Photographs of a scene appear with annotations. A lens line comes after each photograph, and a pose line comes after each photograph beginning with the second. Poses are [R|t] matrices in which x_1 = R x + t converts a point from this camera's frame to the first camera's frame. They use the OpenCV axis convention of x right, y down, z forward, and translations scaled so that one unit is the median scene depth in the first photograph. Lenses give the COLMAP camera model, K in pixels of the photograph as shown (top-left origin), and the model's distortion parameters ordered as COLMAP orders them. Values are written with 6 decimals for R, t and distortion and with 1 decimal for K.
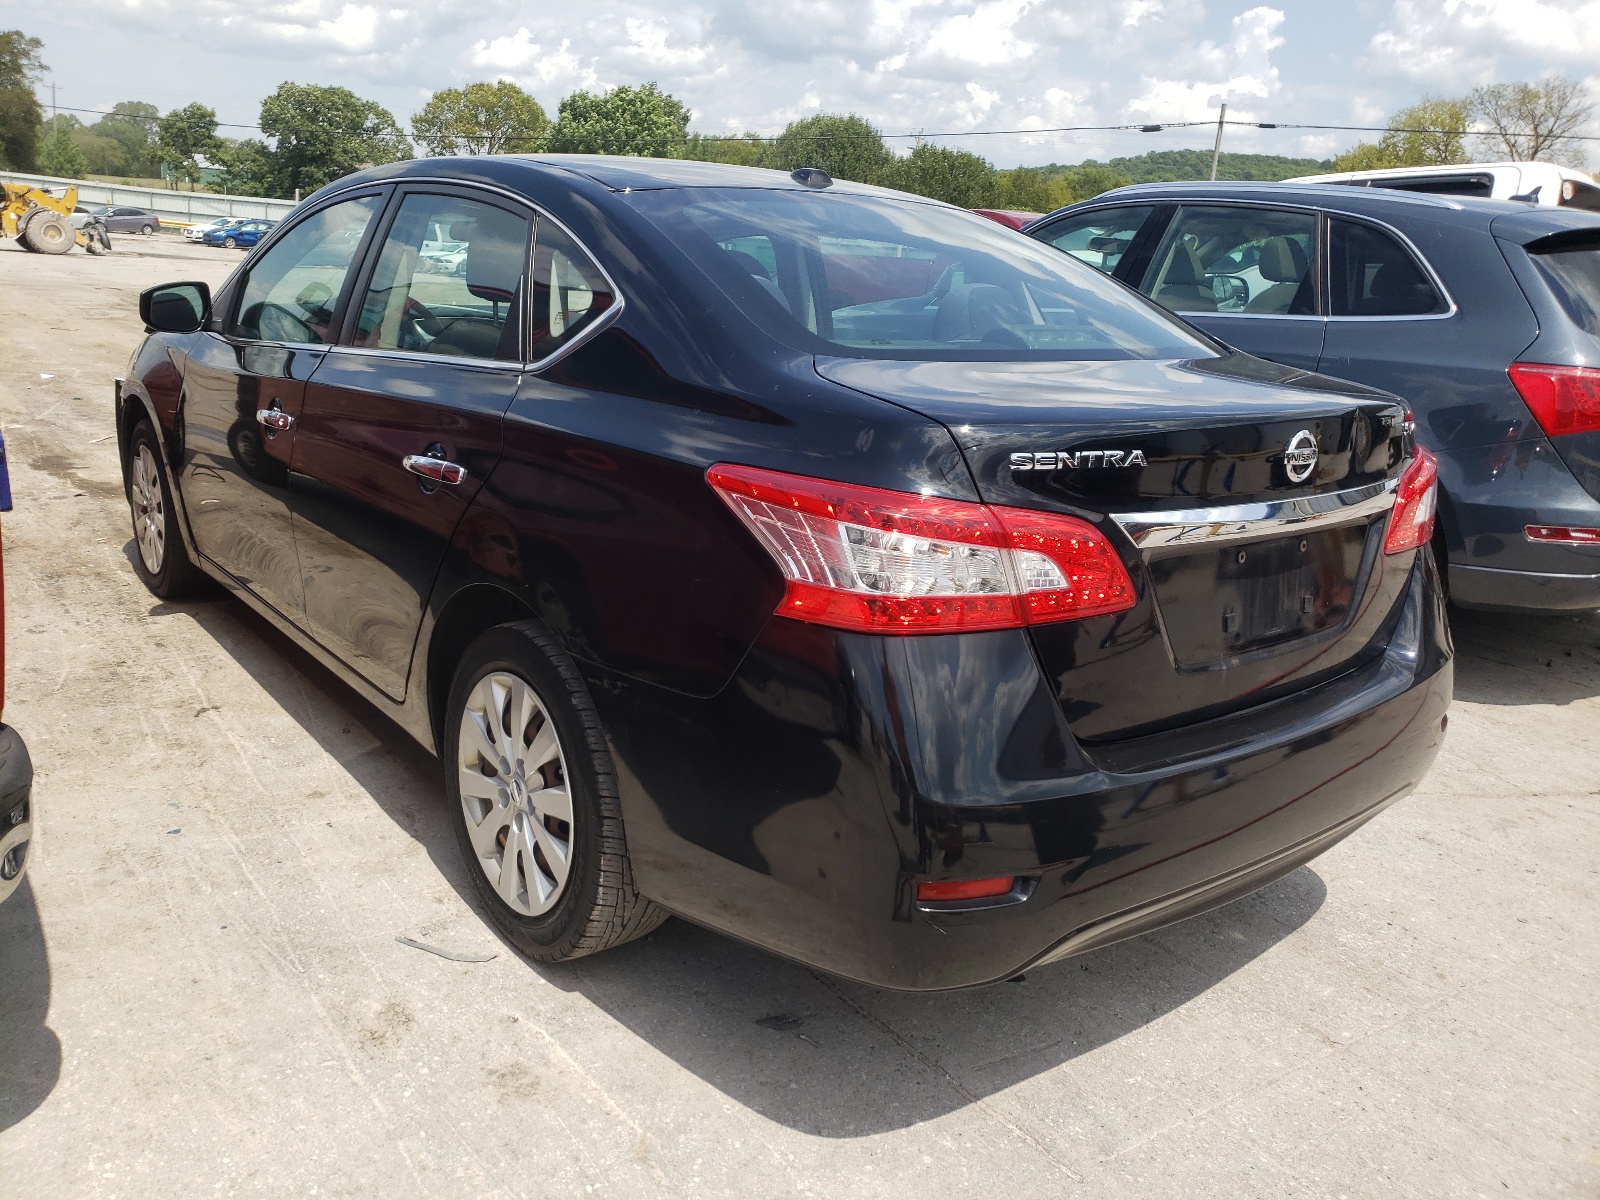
lens RADIAL K [[1293.4, 0, 800.4], [0, 1293.4, 593.0], [0, 0, 1]] dist [0.006179, 0.001985]
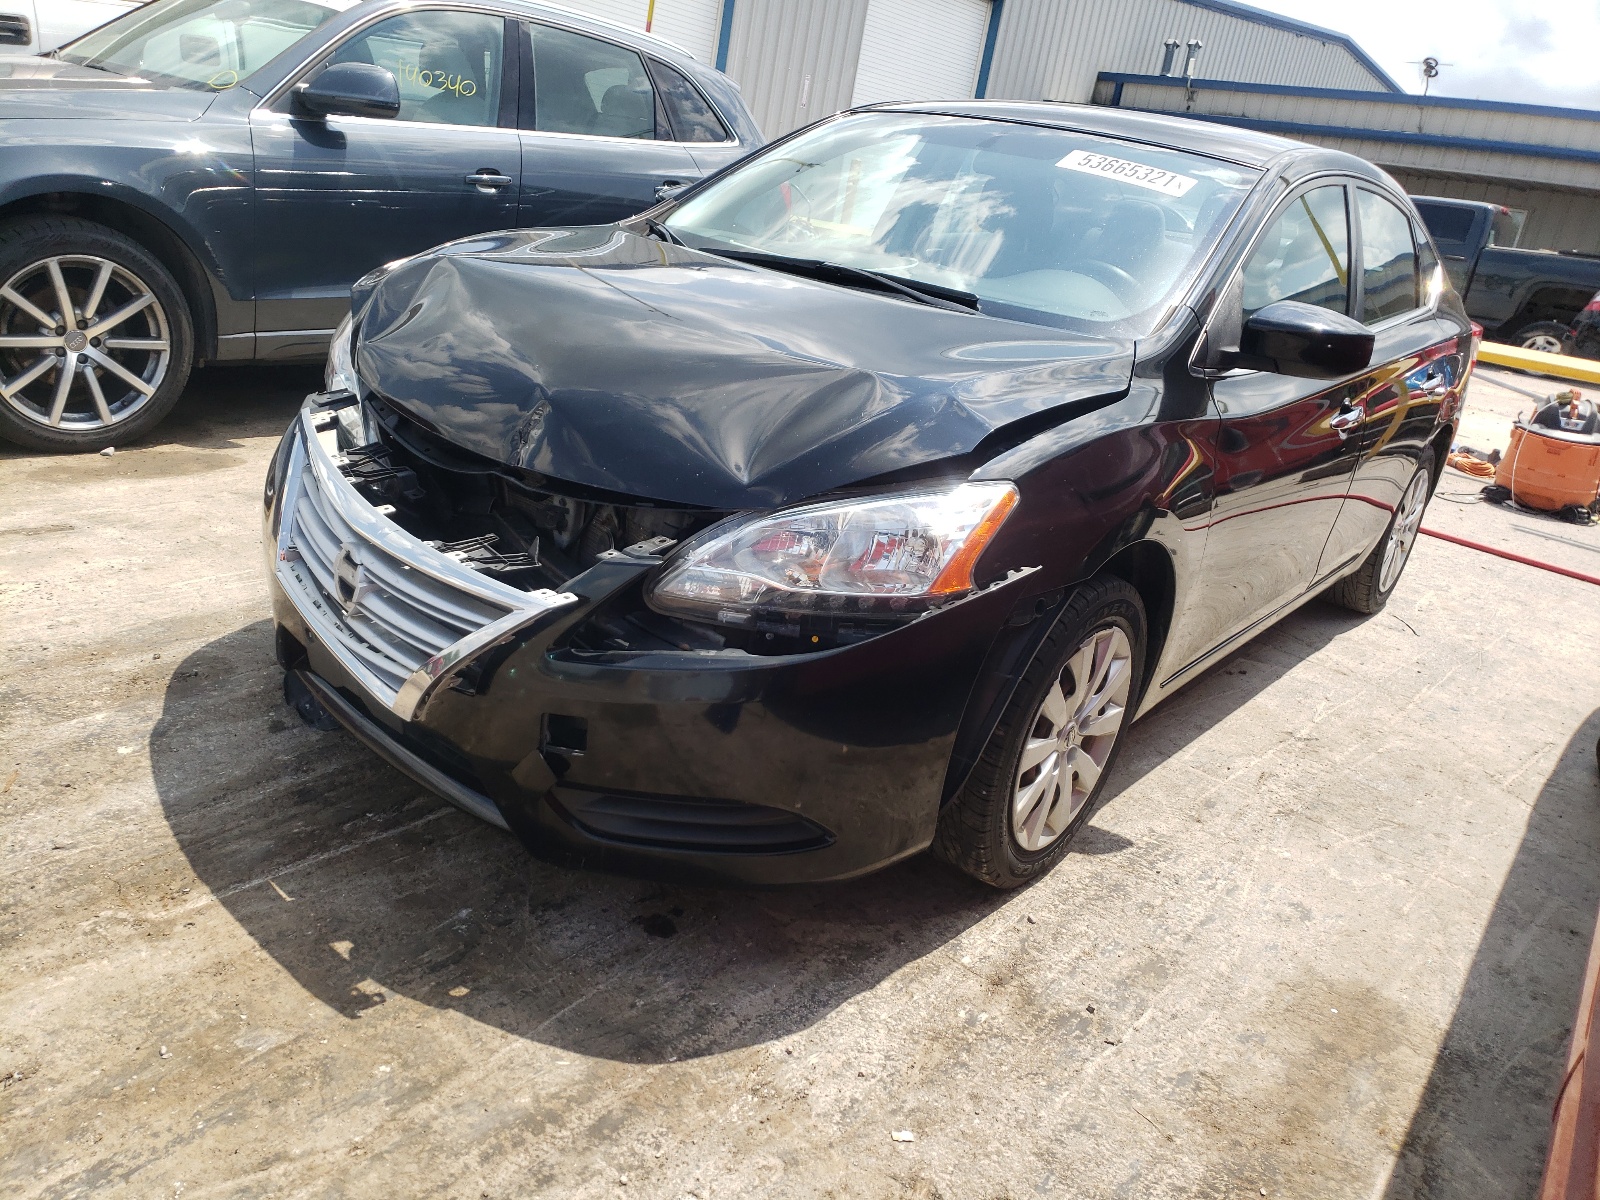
lens RADIAL K [[1298.1, 0, 800.0], [0, 1298.1, 600.0], [0, 0, 1]] dist [0.046896, -0.126425]
pose [[-0.234575, -0.424340, 0.874591, -1.107317], [0.107833, 0.882783, 0.457237, -0.446793], [-0.966099, 0.201566, -0.161321, 1.420335]]
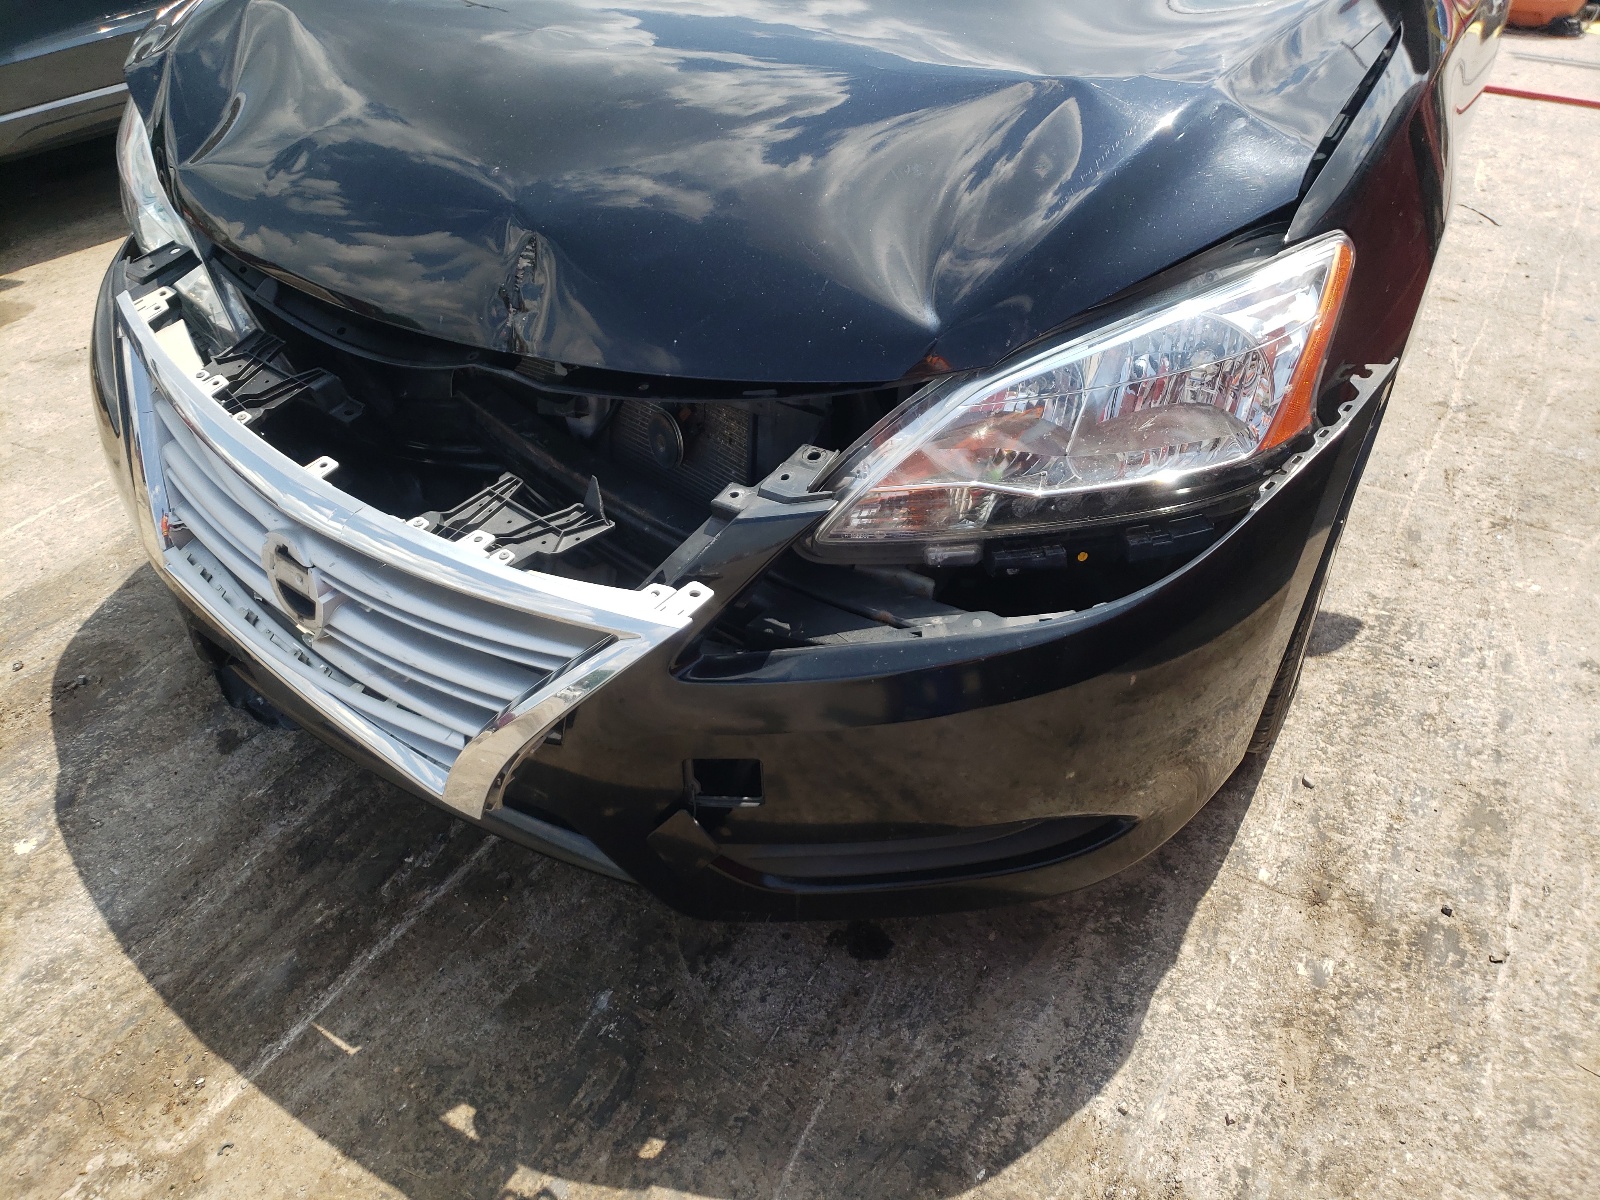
lens RADIAL K [[1293.4, 0, 800.4], [0, 1293.4, 593.0], [0, 0, 1]] dist [0.006179, 0.001985]
pose [[-0.412256, -0.573204, 0.708154, -0.868514], [0.221953, 0.690672, 0.688266, -0.428969], [-0.883618, 0.440919, -0.157509, 1.451715]]
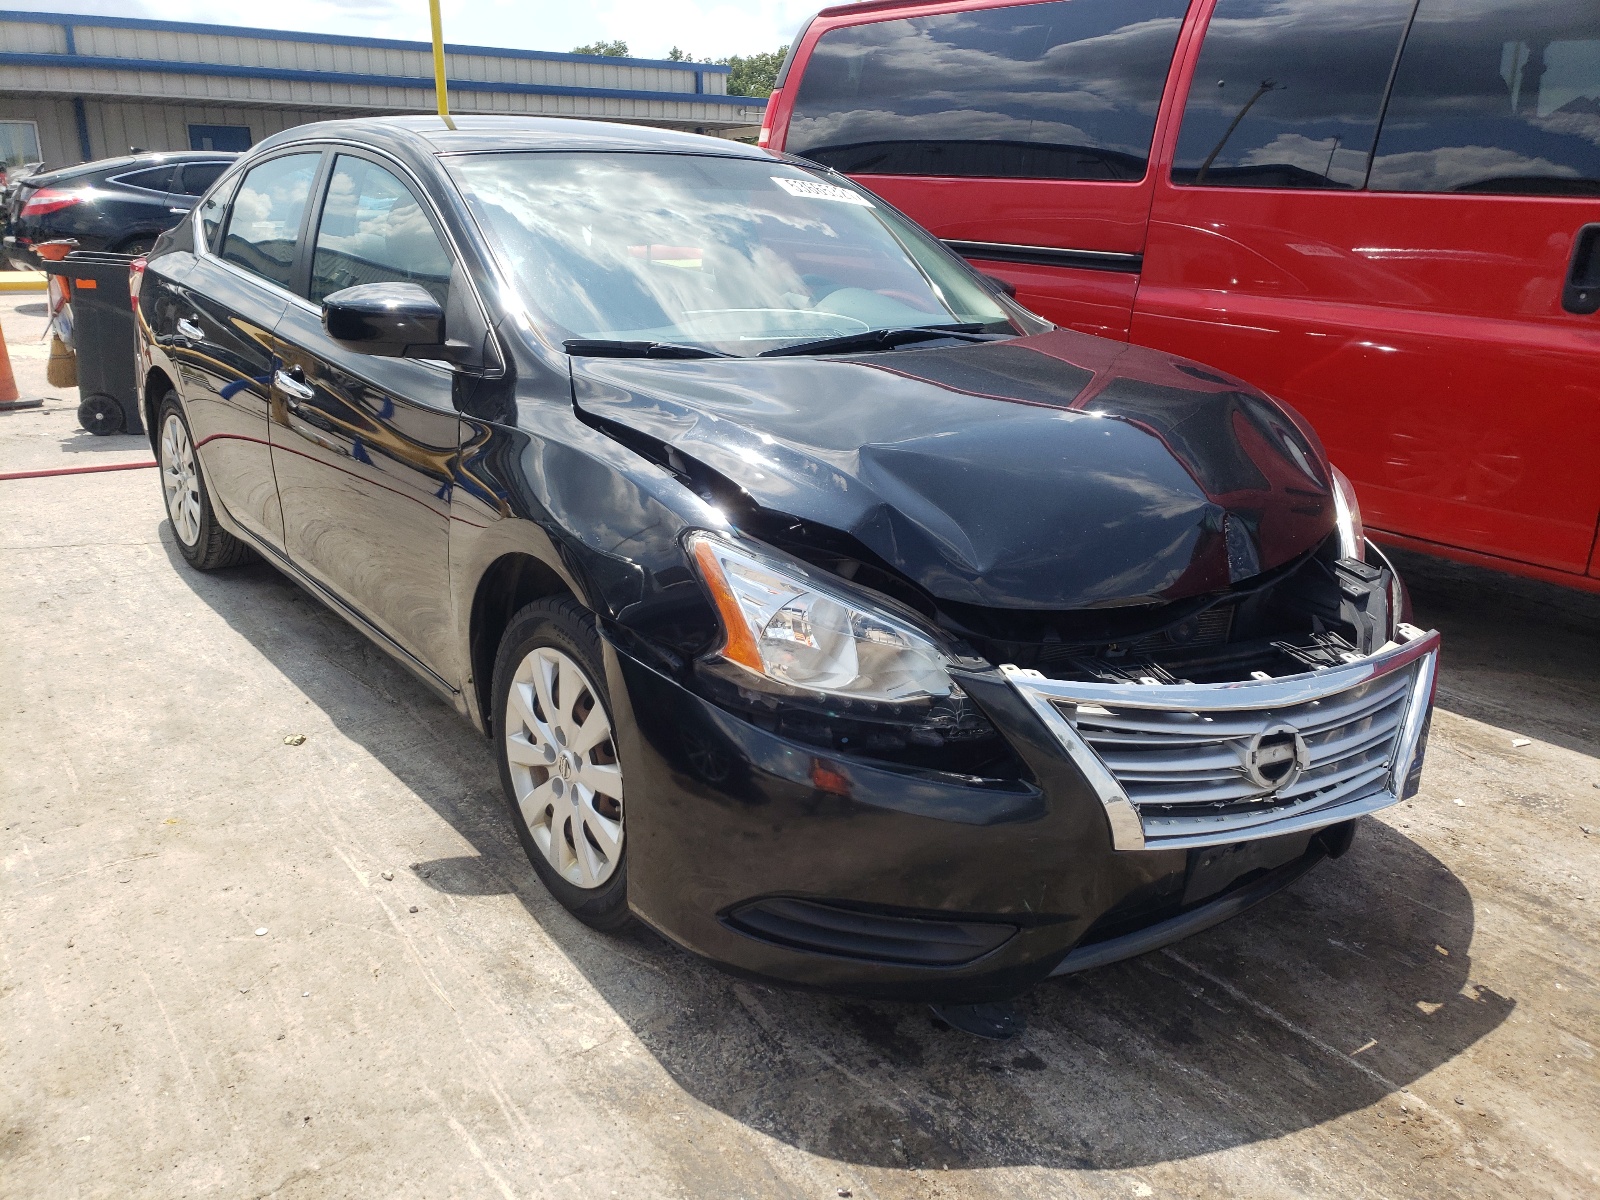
lens RADIAL K [[1293.4, 0, 800.4], [0, 1293.4, 593.0], [0, 0, 1]] dist [0.006179, 0.001985]
pose [[-0.994051, -0.088807, -0.063061, -0.316684], [-0.108908, 0.818488, 0.564107, -0.552409], [0.001518, 0.567619, -0.823290, 1.923205]]
